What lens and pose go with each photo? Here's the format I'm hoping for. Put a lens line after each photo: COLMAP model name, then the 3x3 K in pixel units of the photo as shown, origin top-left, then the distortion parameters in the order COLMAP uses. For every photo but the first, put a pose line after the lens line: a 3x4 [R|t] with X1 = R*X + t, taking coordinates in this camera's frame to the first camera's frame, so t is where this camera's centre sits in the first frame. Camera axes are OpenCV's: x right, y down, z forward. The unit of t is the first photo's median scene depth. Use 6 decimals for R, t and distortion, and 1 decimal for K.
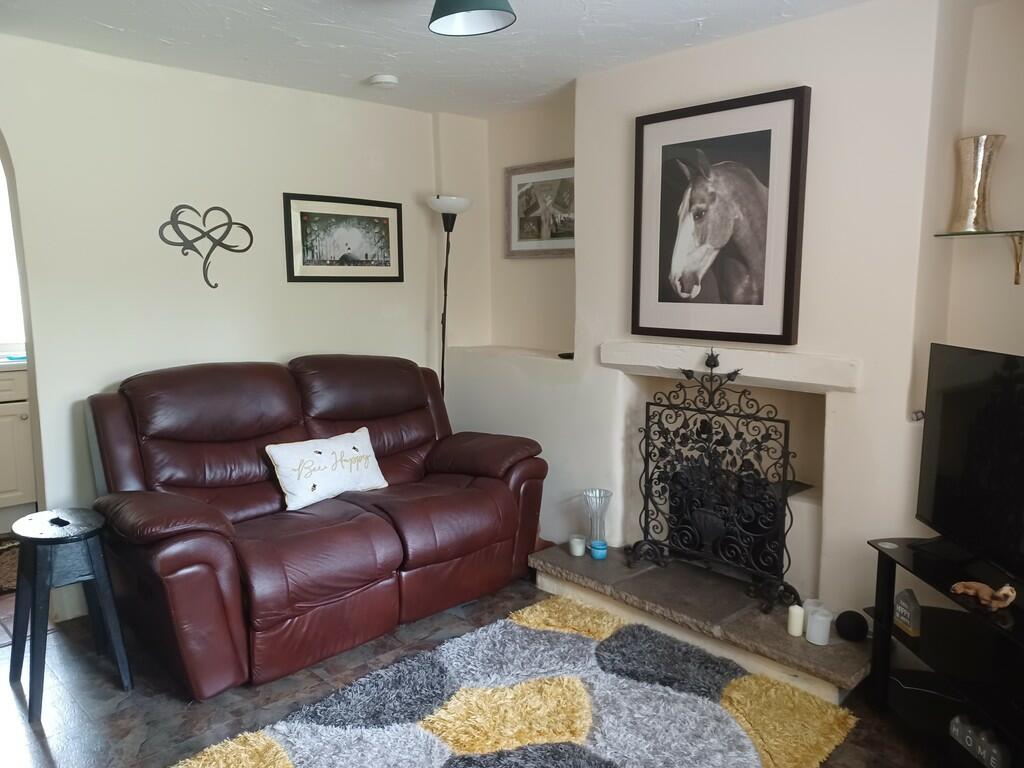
lens RADIAL K [[739.1, 0, 516.8], [0, 739.1, 381.5], [0, 0, 1]] dist [0.042379, -0.039226]
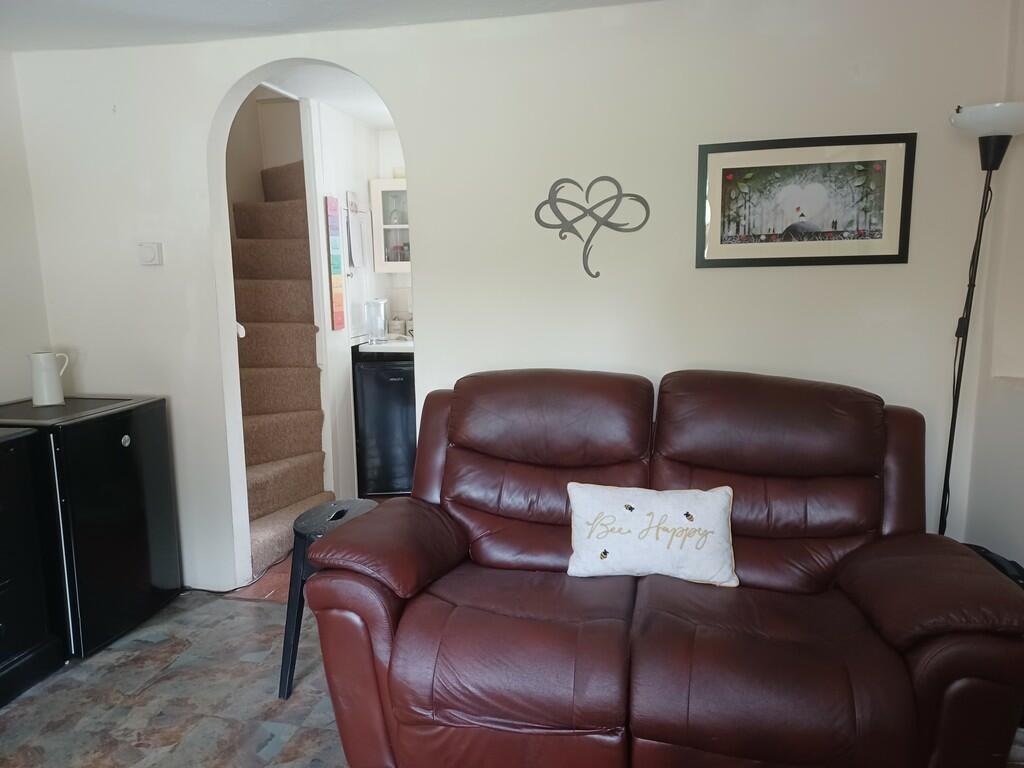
lens RADIAL K [[739.1, 0, 508.3], [0, 739.1, 381.7], [0, 0, 1]] dist [0.042379, -0.039226]
pose [[0.536523, 0.108514, -0.836880, 0.231484], [-0.097383, 0.993034, 0.066329, -0.055264], [0.838248, 0.045911, 0.543353, 0.472416]]
